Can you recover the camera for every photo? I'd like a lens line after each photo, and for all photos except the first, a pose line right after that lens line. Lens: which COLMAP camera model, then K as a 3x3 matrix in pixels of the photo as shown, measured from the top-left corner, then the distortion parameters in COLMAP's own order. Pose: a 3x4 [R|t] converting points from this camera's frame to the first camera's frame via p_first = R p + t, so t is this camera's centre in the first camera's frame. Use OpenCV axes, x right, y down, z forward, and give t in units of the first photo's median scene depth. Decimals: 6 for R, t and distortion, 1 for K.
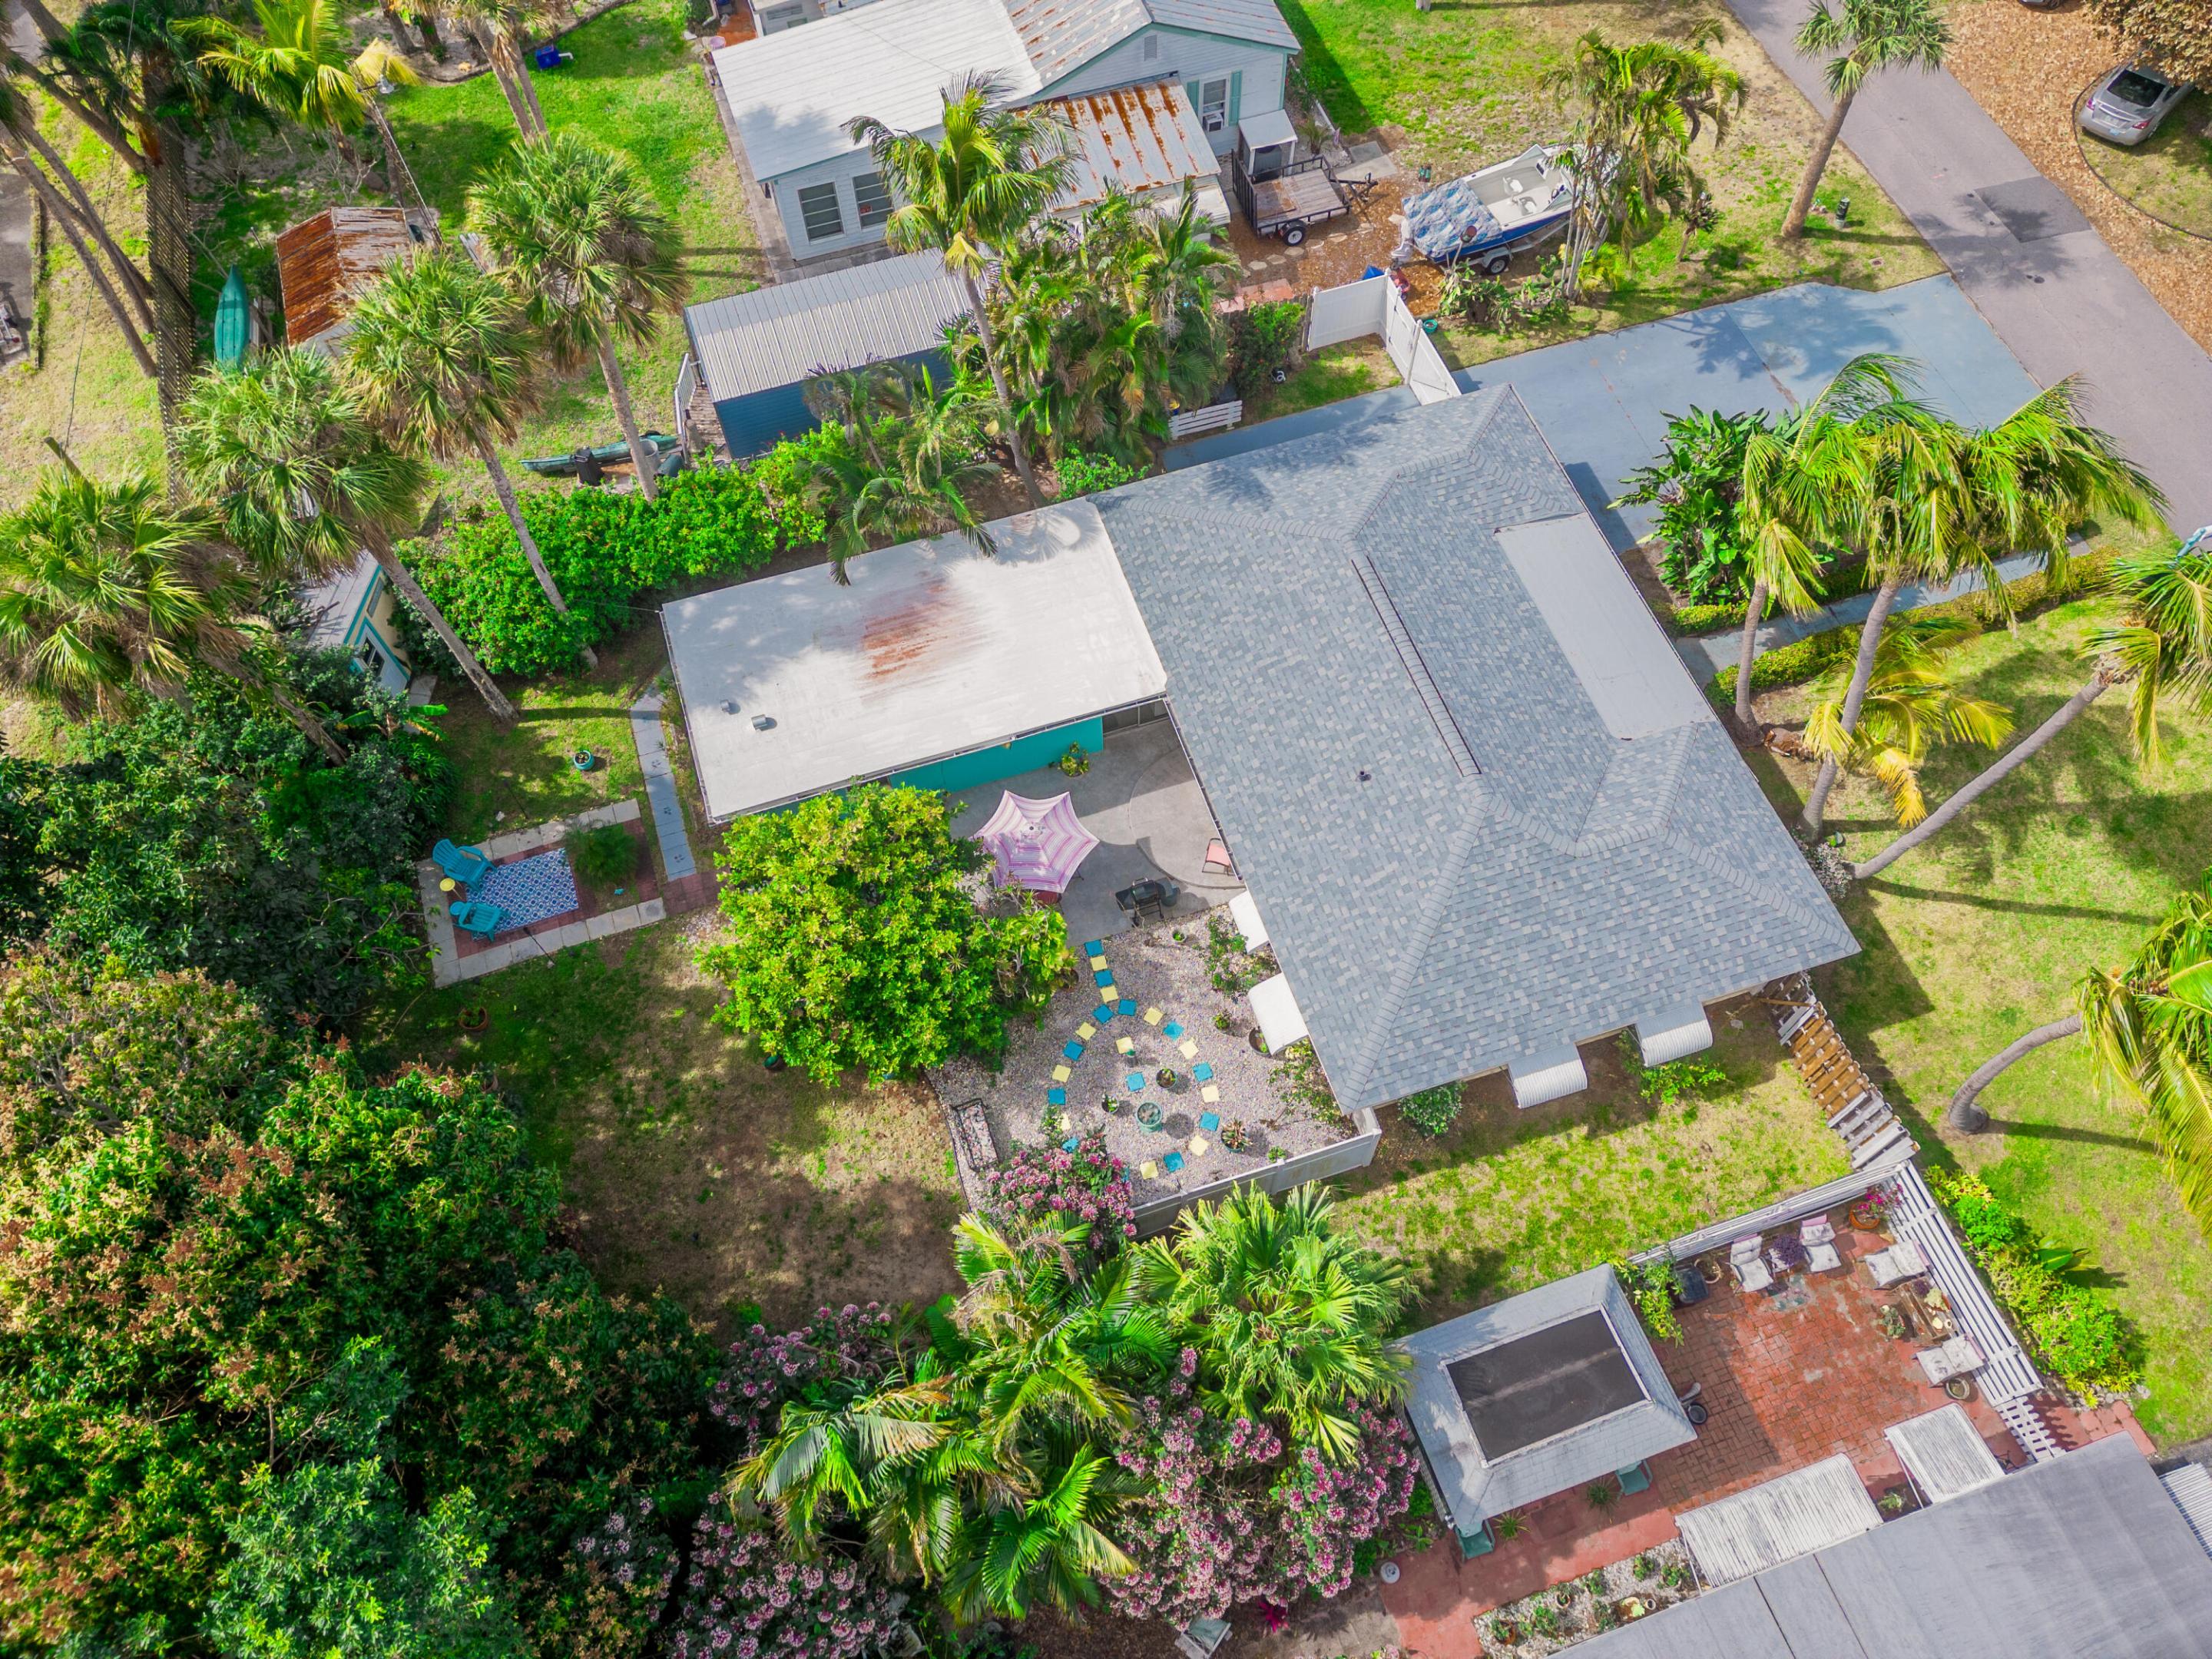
lens RADIAL K [[1572.0, 0, 1106.0], [0, 1572.0, 829.5], [0, 0, 1]] dist [0.079195, -0.087085]
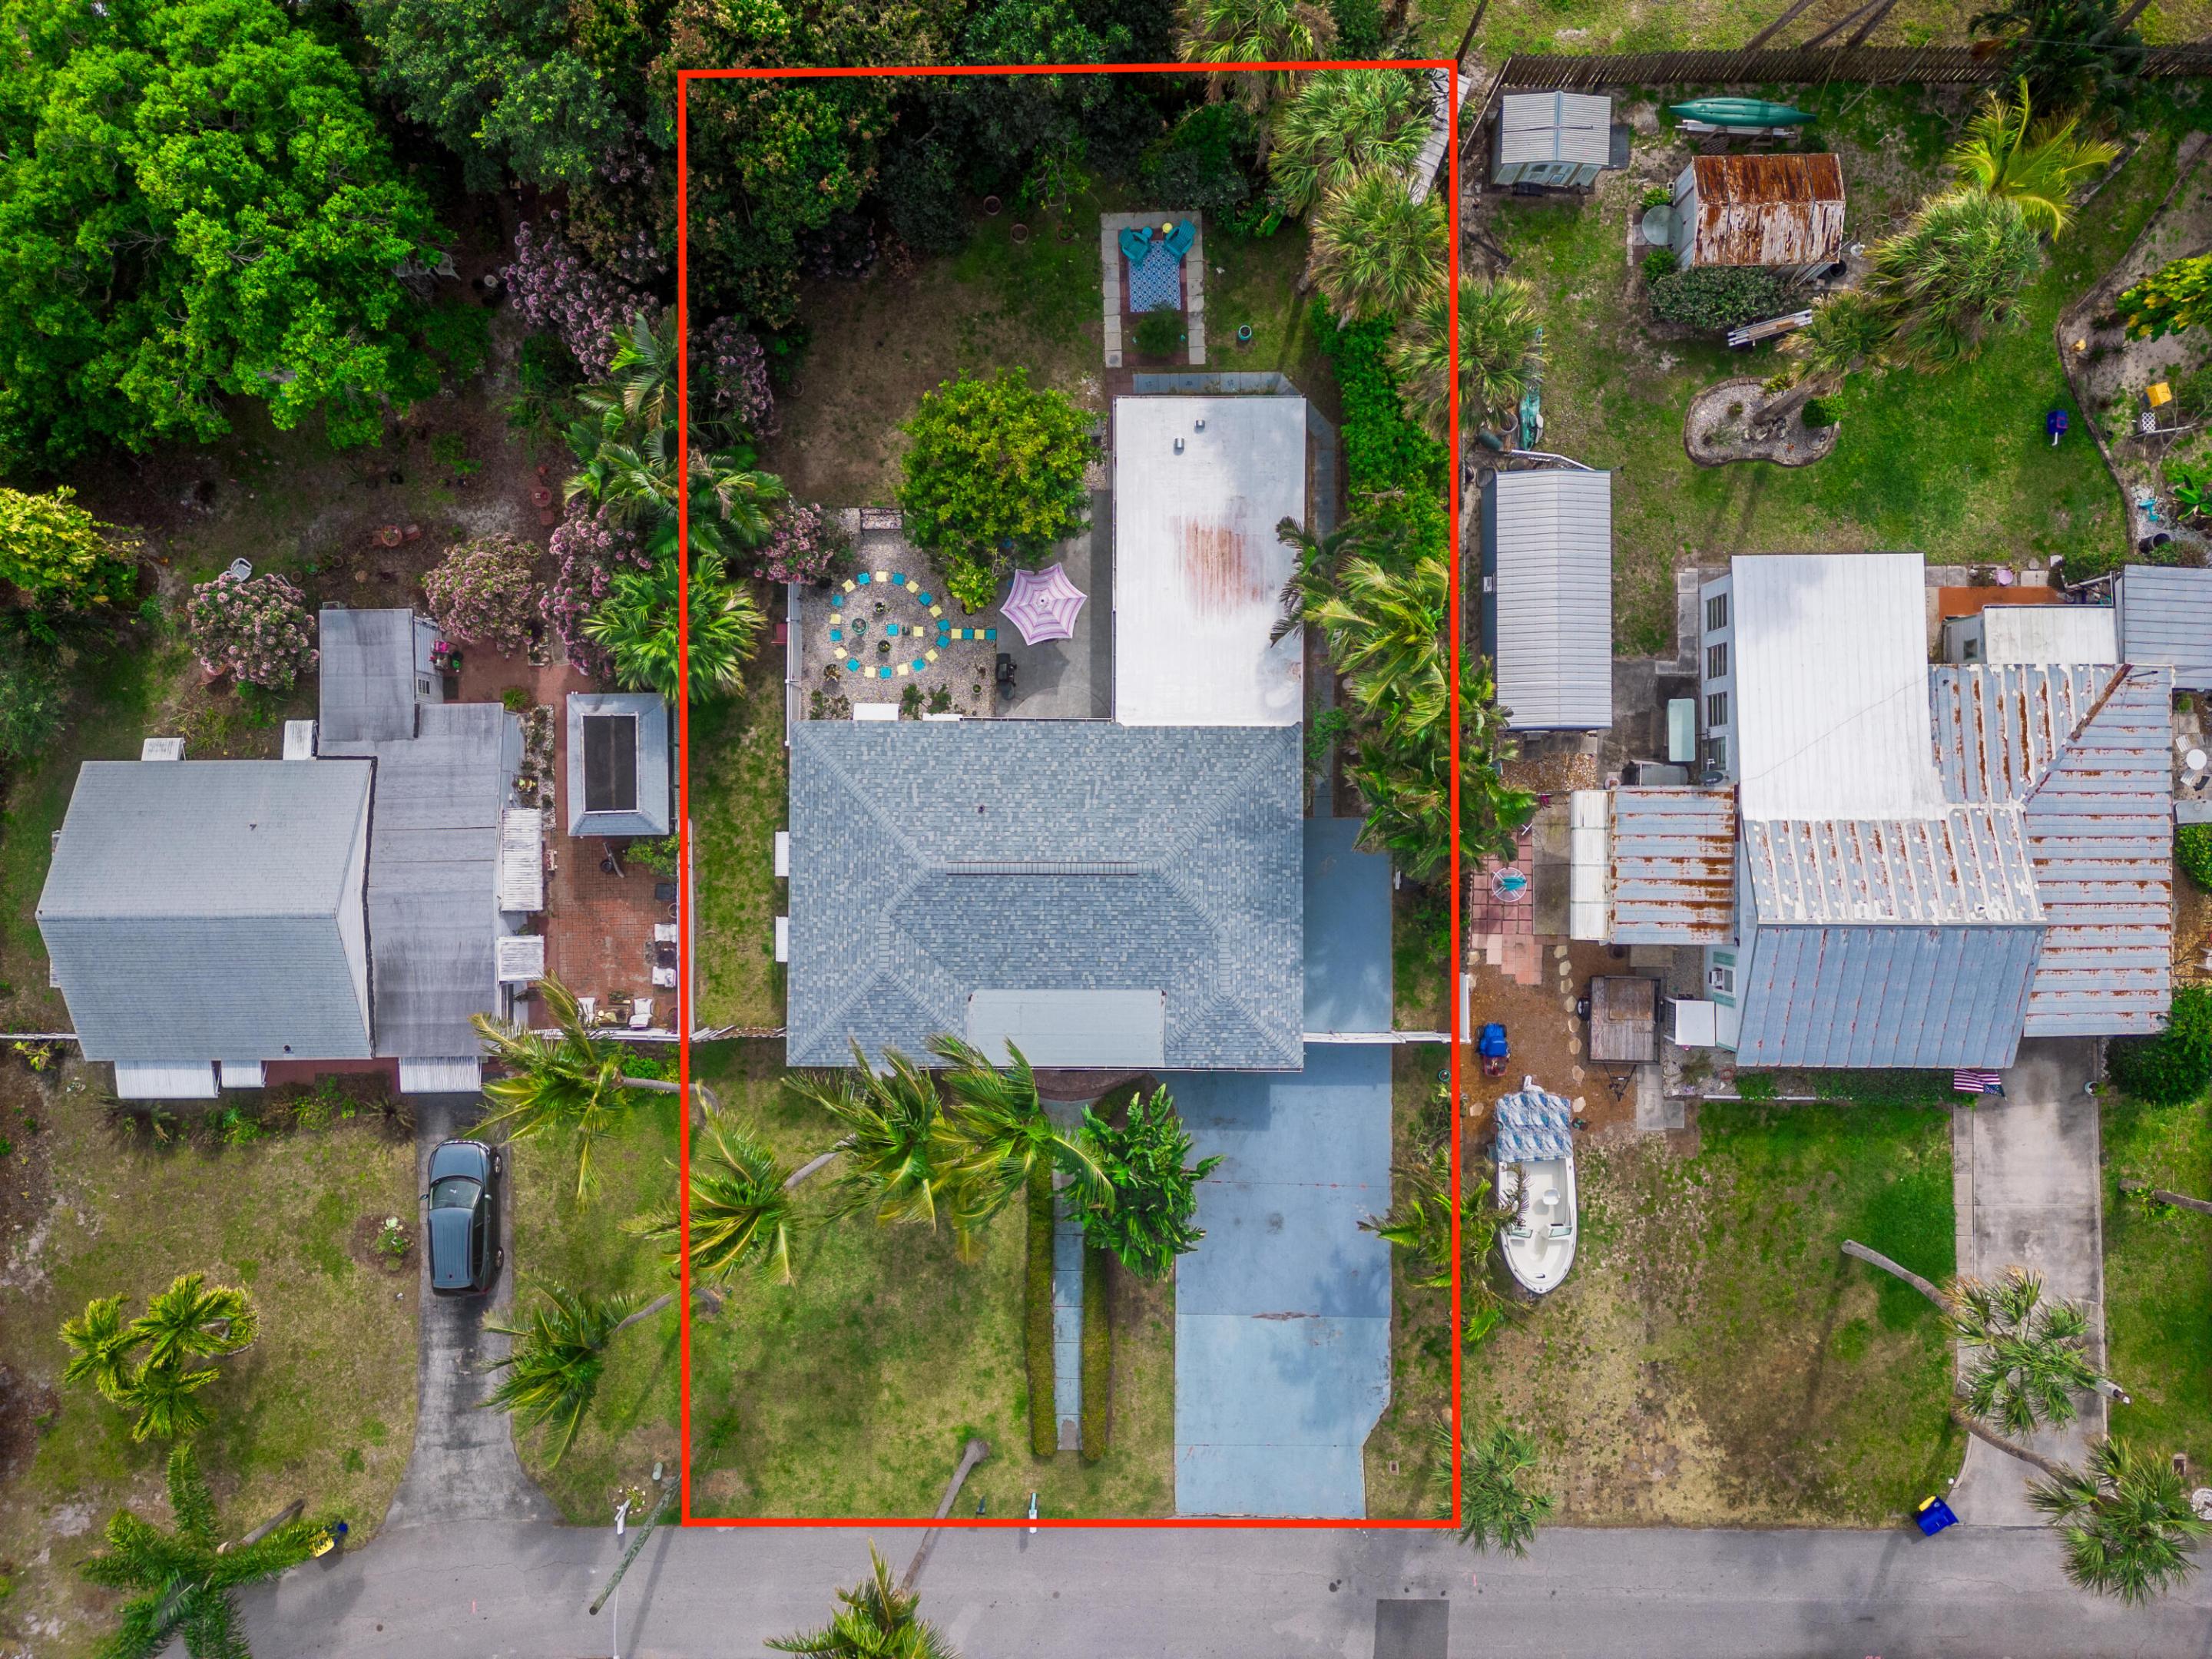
lens RADIAL K [[1572.0, 0, 1106.0], [0, 1572.0, 829.5], [0, 0, 1]] dist [0.079195, -0.087085]
pose [[-0.311897, 0.949949, 0.017796, 0.103744], [-0.818593, -0.278183, 0.502514, -0.786725], [0.482313, 0.142165, 0.864386, -0.213148]]
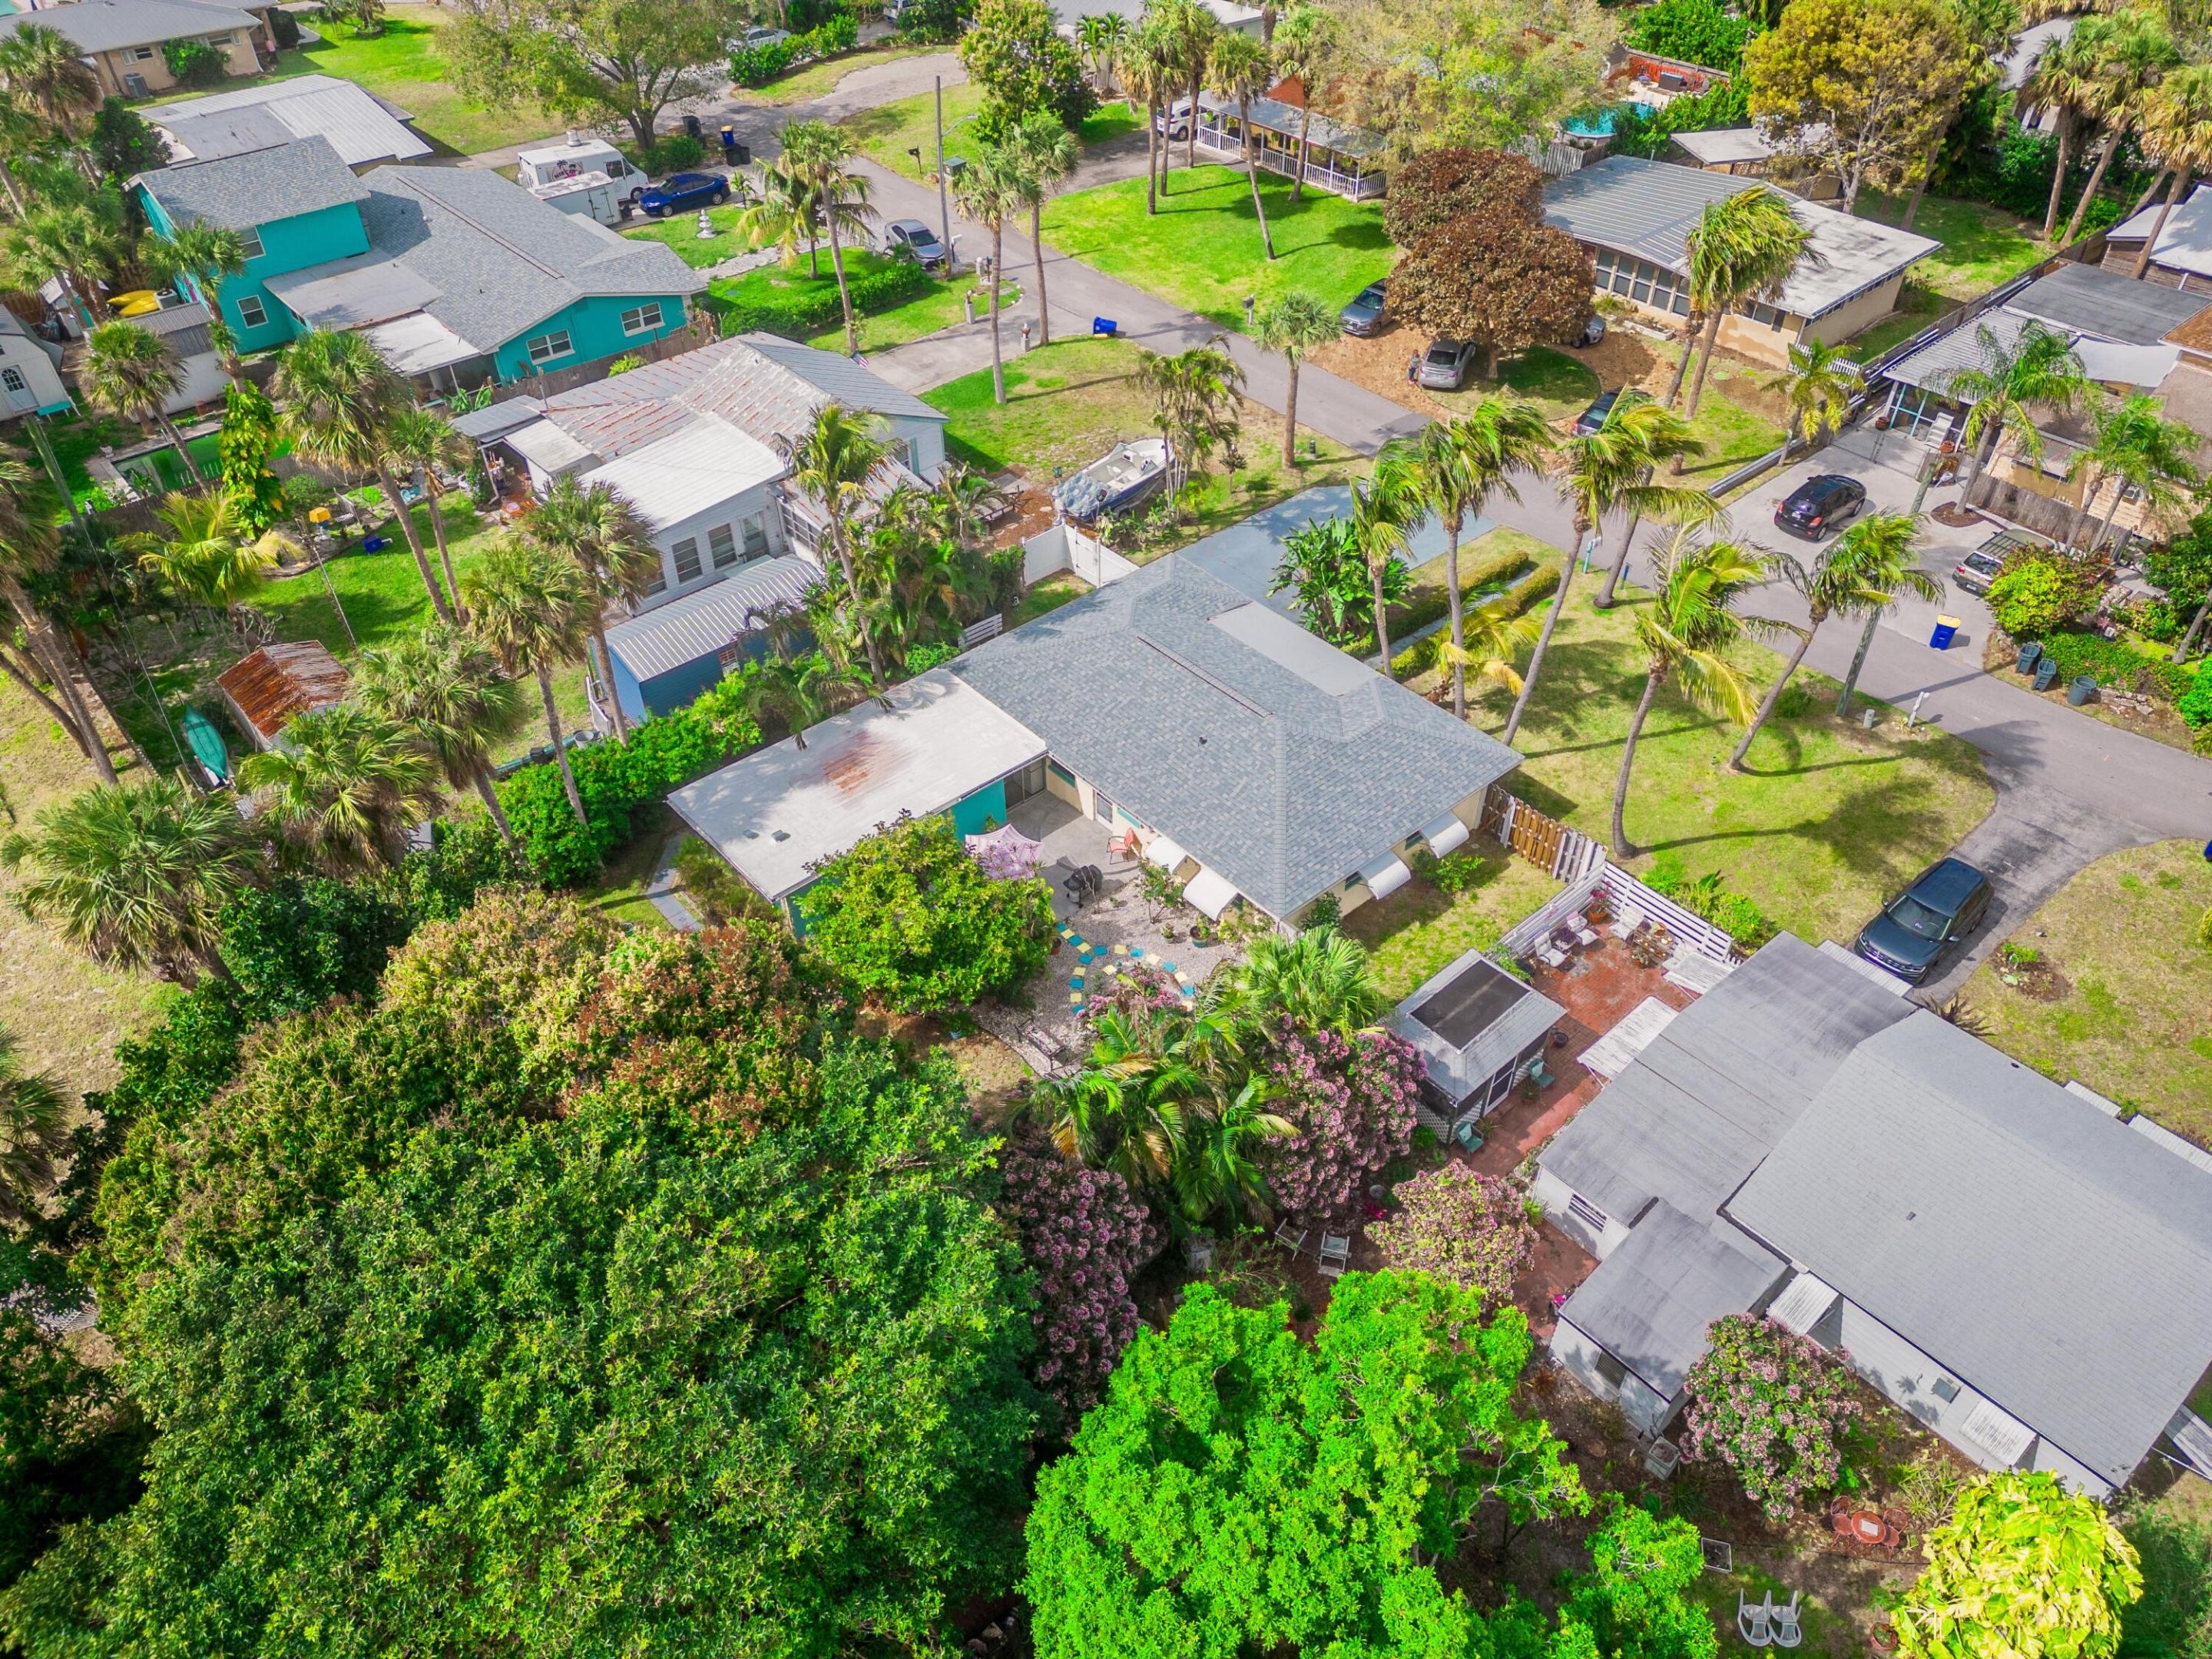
lens RADIAL K [[1572.0, 0, 1106.0], [0, 1572.0, 829.5], [0, 0, 1]] dist [0.079195, -0.087085]
pose [[0.918342, -0.247688, 0.308706, -0.357045], [0.336414, 0.899389, -0.279149, 0.378339], [-0.208505, 0.360207, 0.909272, -0.277265]]
